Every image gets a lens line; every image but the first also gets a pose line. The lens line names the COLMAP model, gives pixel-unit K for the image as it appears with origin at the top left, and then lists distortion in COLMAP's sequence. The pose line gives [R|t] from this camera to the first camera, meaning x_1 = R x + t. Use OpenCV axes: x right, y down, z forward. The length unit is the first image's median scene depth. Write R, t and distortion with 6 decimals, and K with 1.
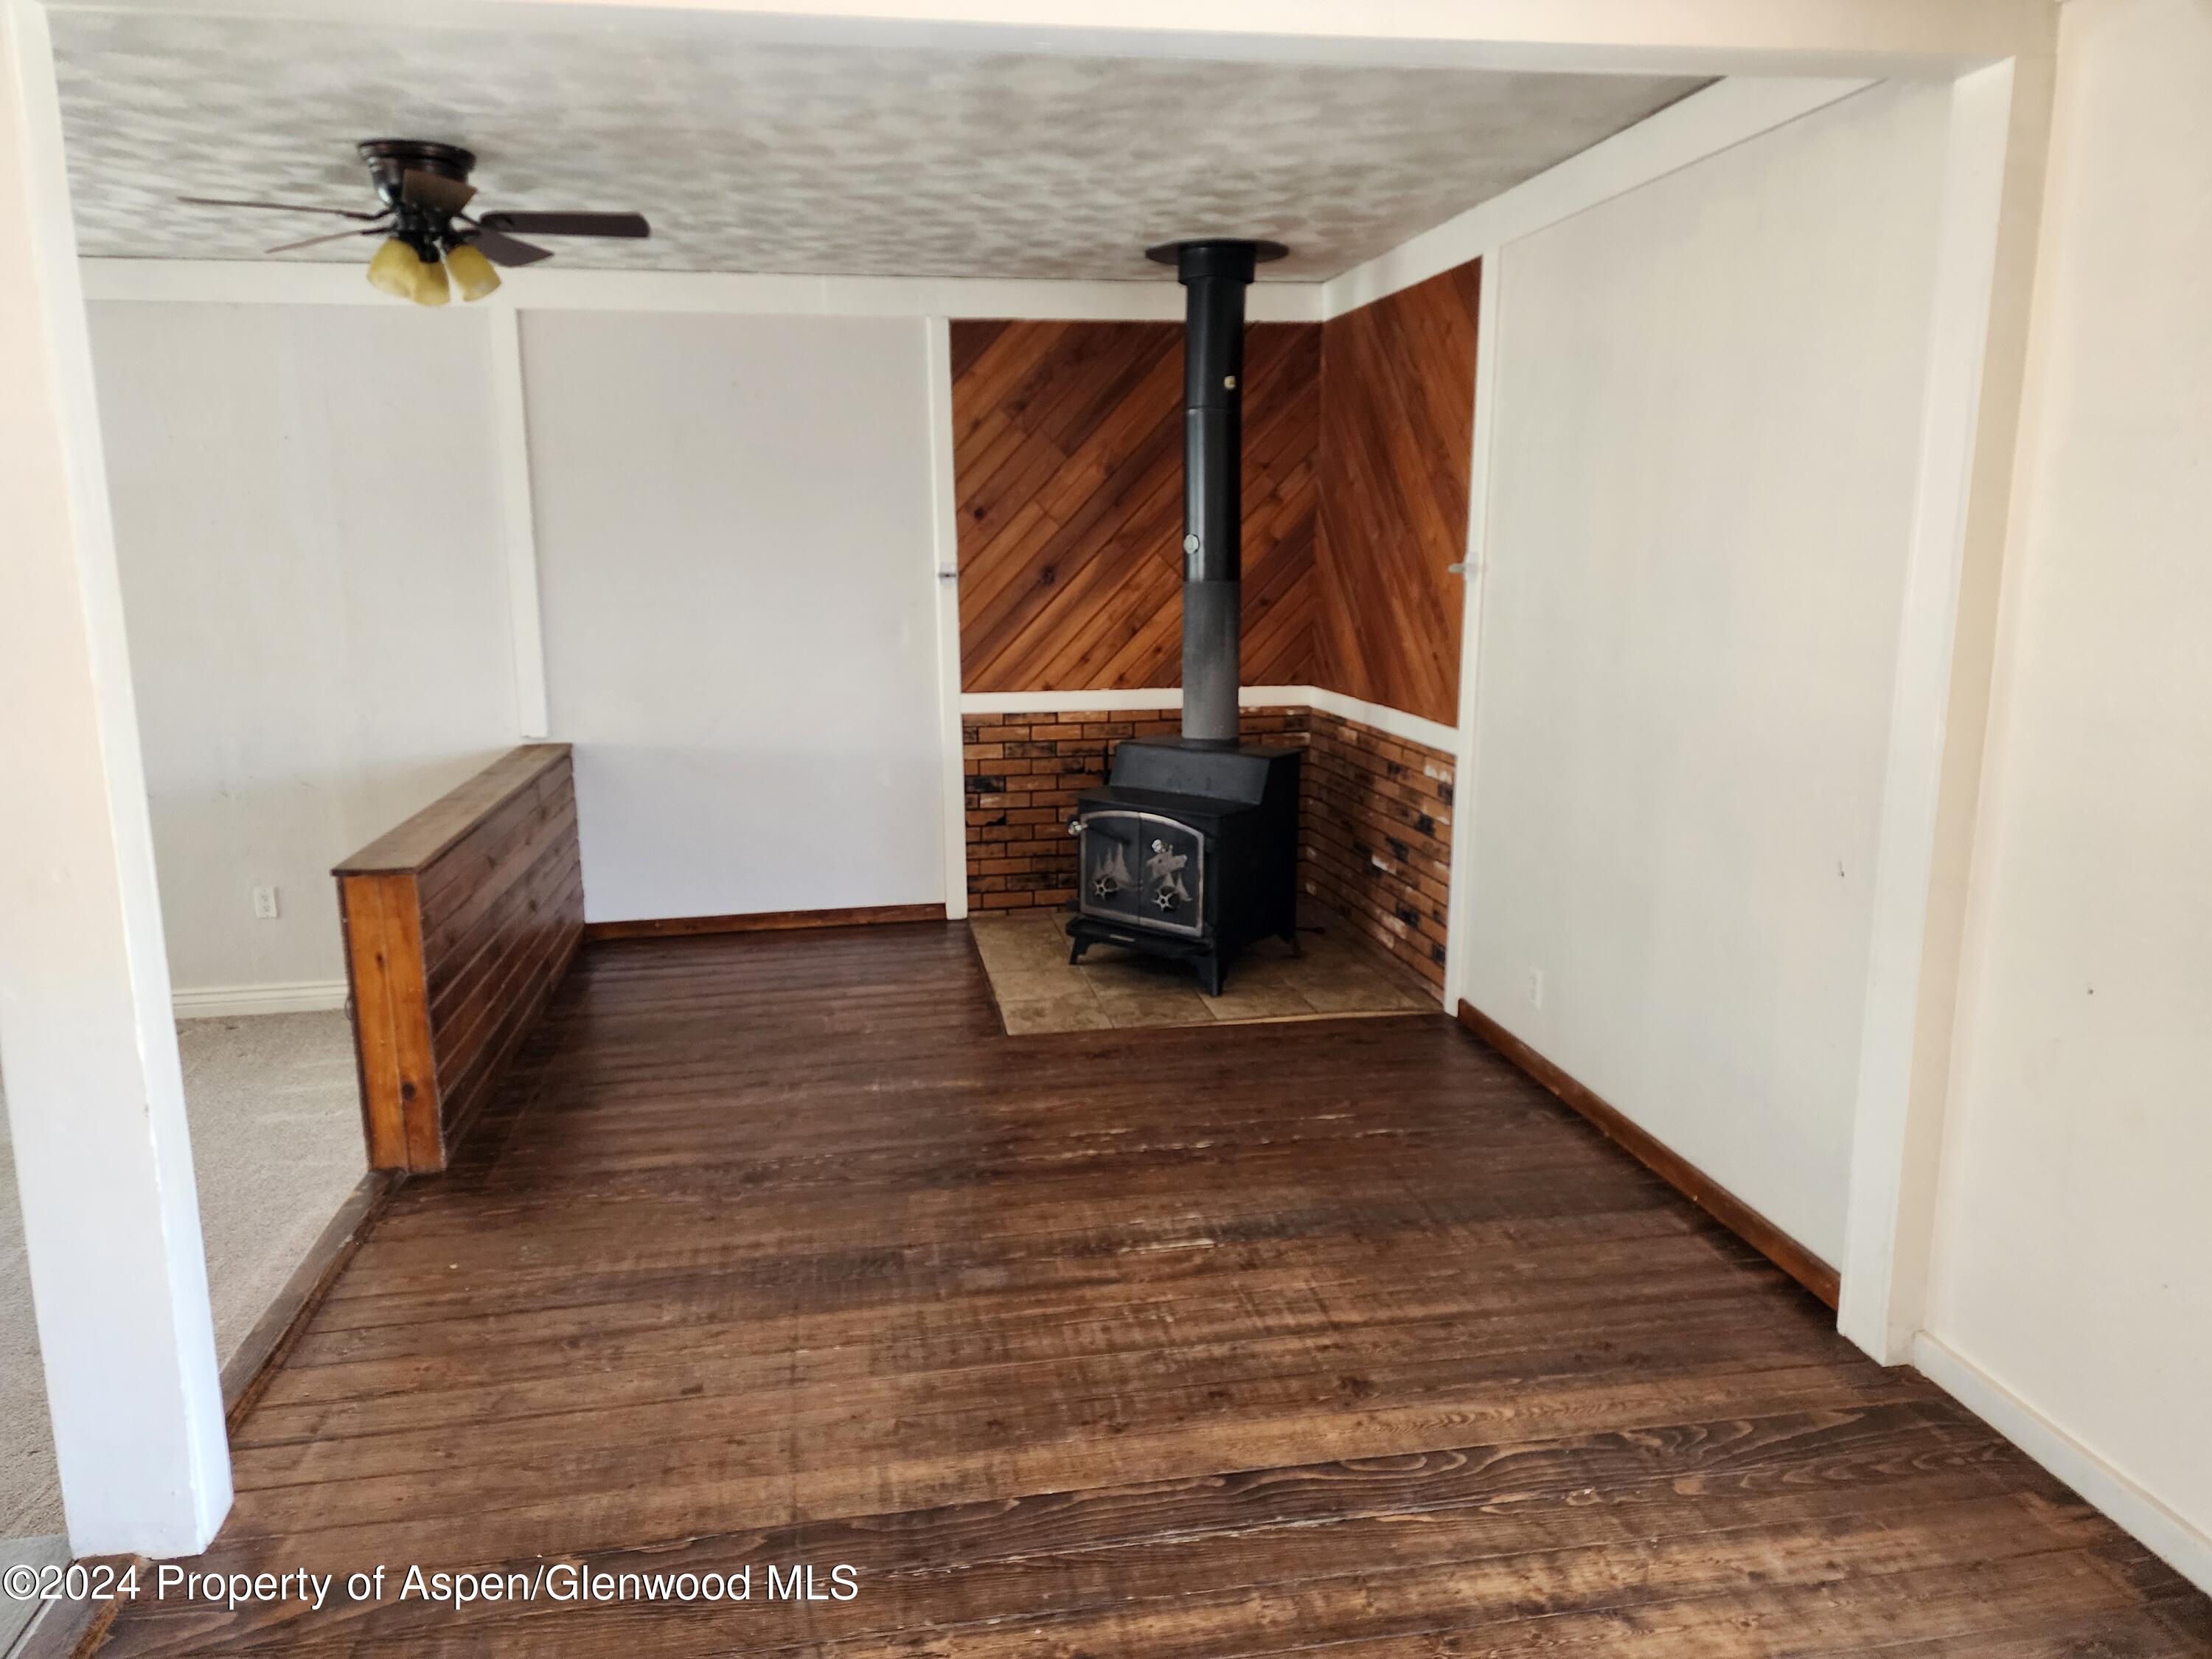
lens RADIAL K [[1481.6, 0, 1060.2], [0, 1481.6, 806.5], [0, 0, 1]] dist [0.069387, -0.063294]
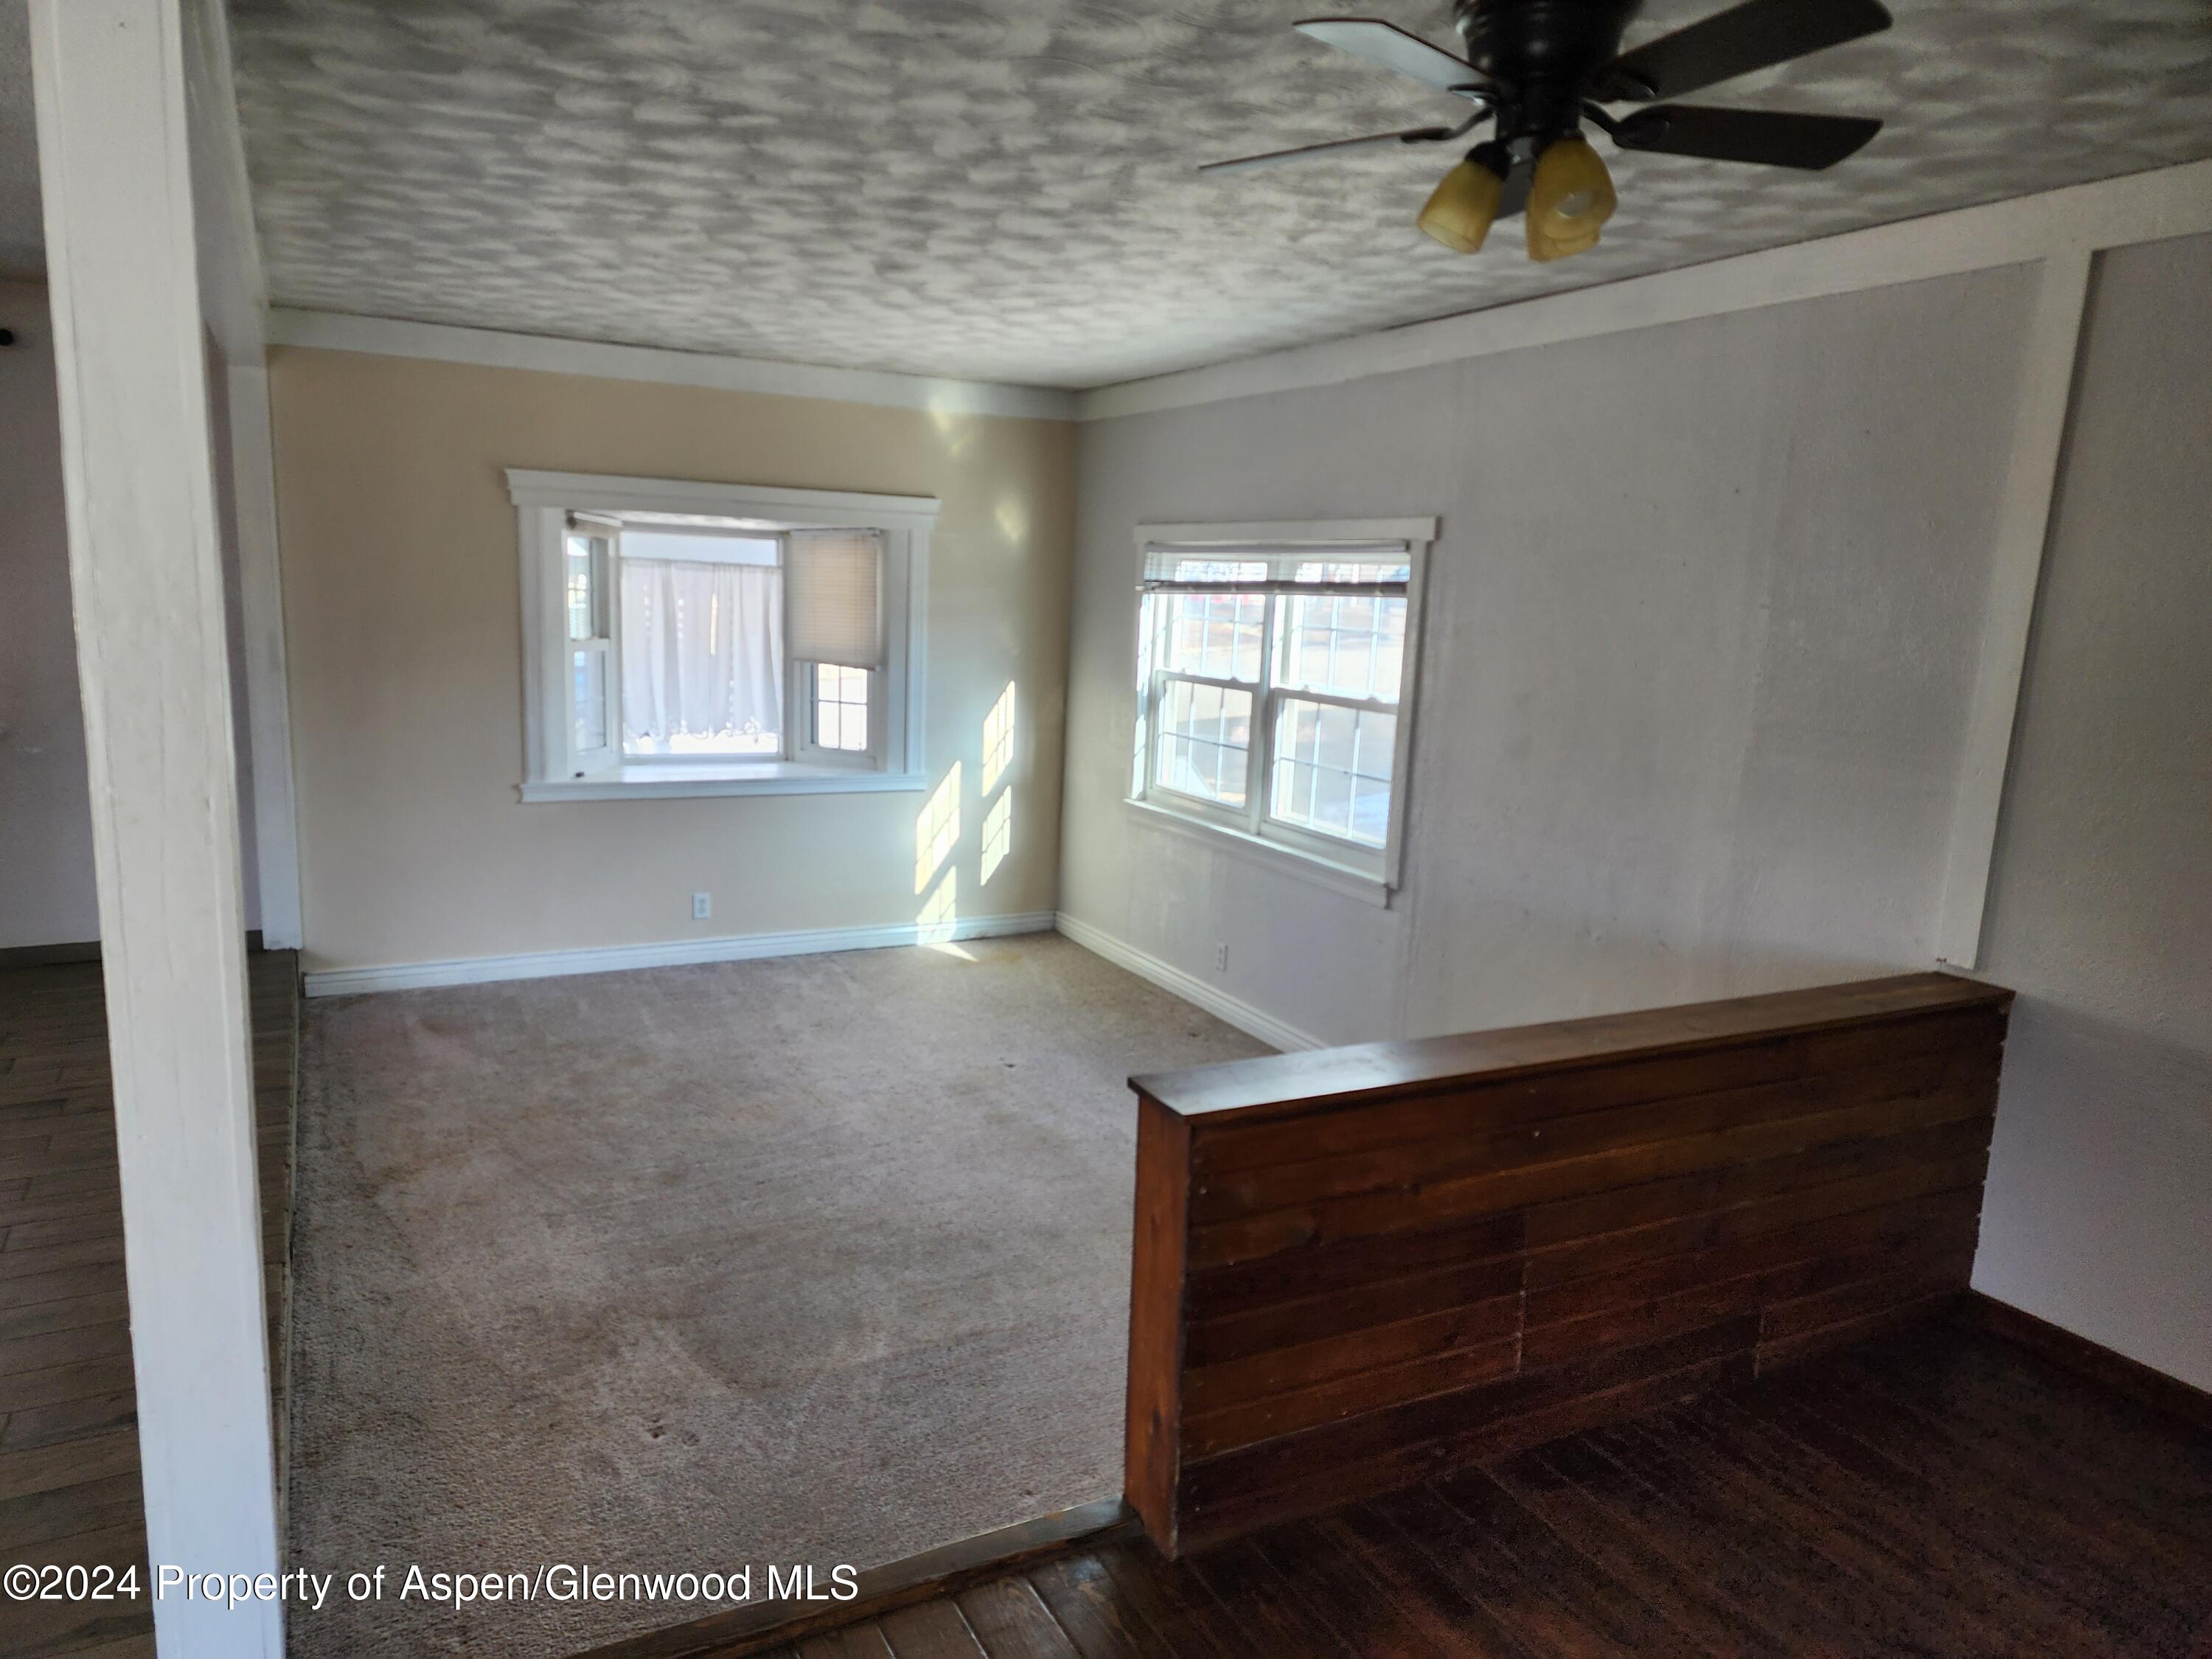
lens RADIAL K [[1481.6, 0, 1066.7], [0, 1481.6, 830.3], [0, 0, 1]] dist [0.069387, -0.063294]
pose [[0.309738, 0.186474, -0.932357, 0.113737], [-0.213844, 0.969120, 0.122785, -0.106008], [0.926462, 0.161348, 0.340050, 0.471882]]
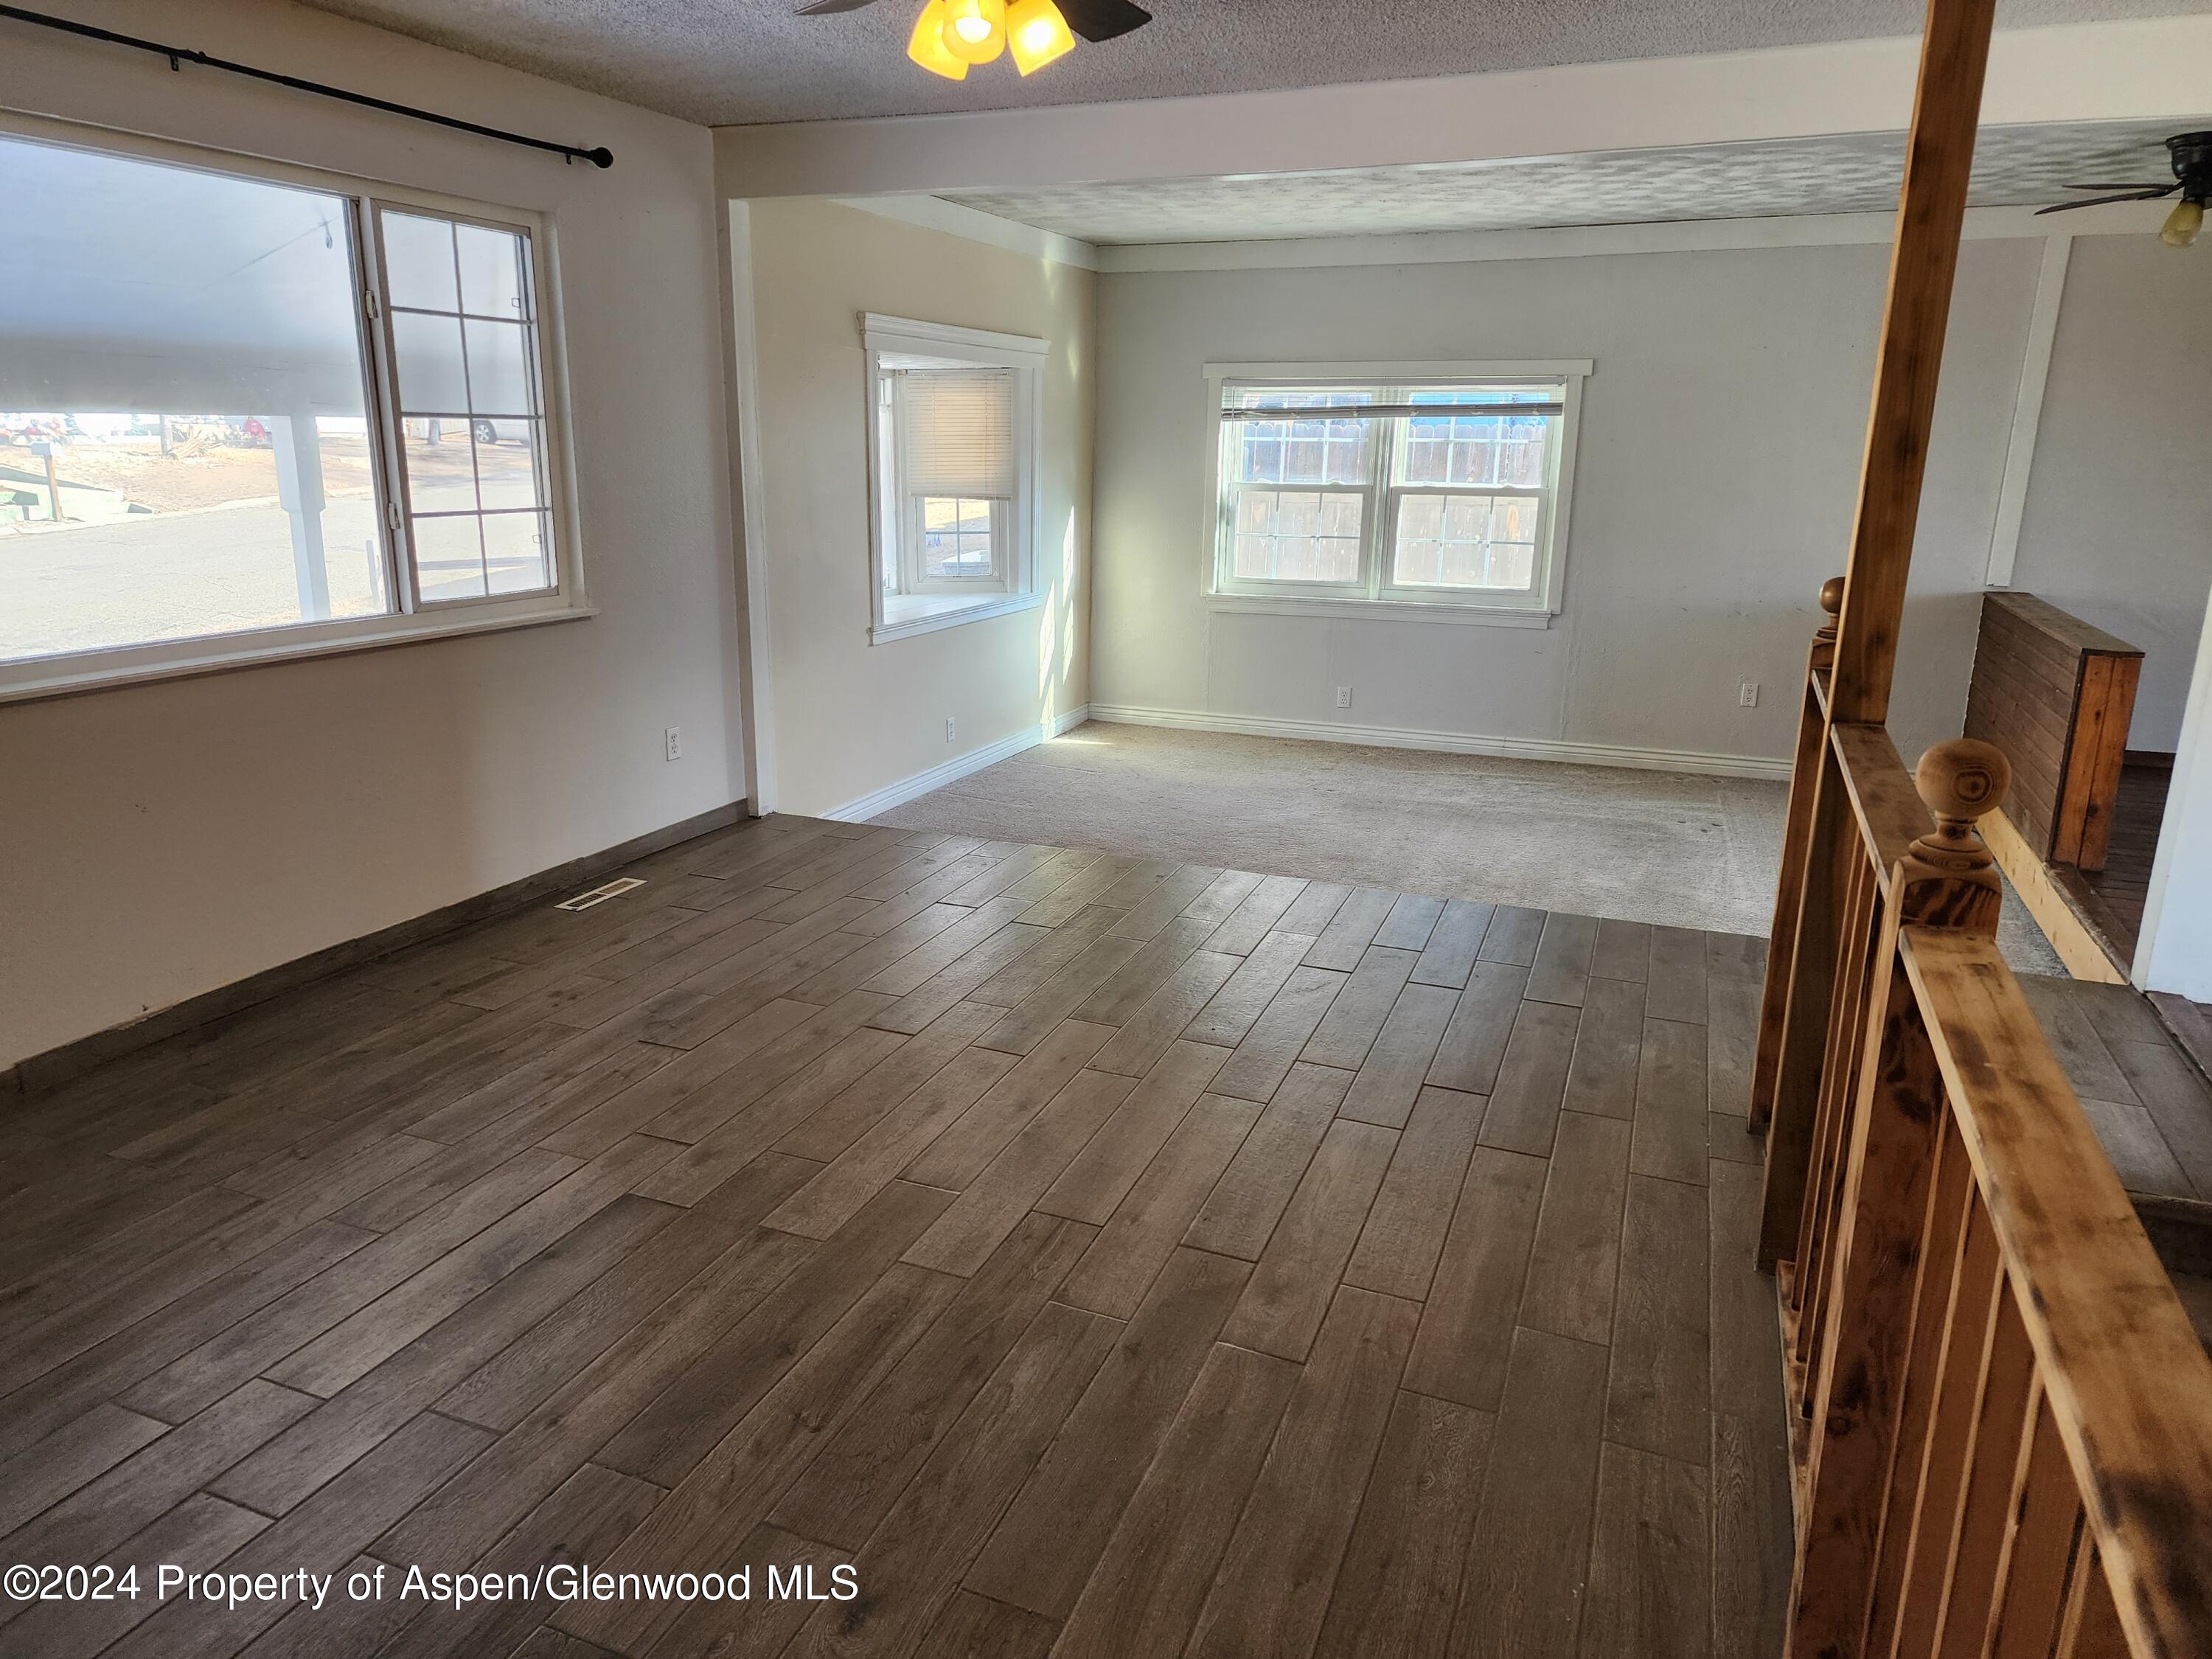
lens RADIAL K [[1481.6, 0, 1069.3], [0, 1481.6, 804.0], [0, 0, 1]] dist [0.069387, -0.063294]
pose [[0.854084, 0.147223, -0.498864, -0.386914], [-0.116105, 0.988868, 0.093052, 0.114617], [0.507011, -0.021554, 0.861670, -0.525570]]
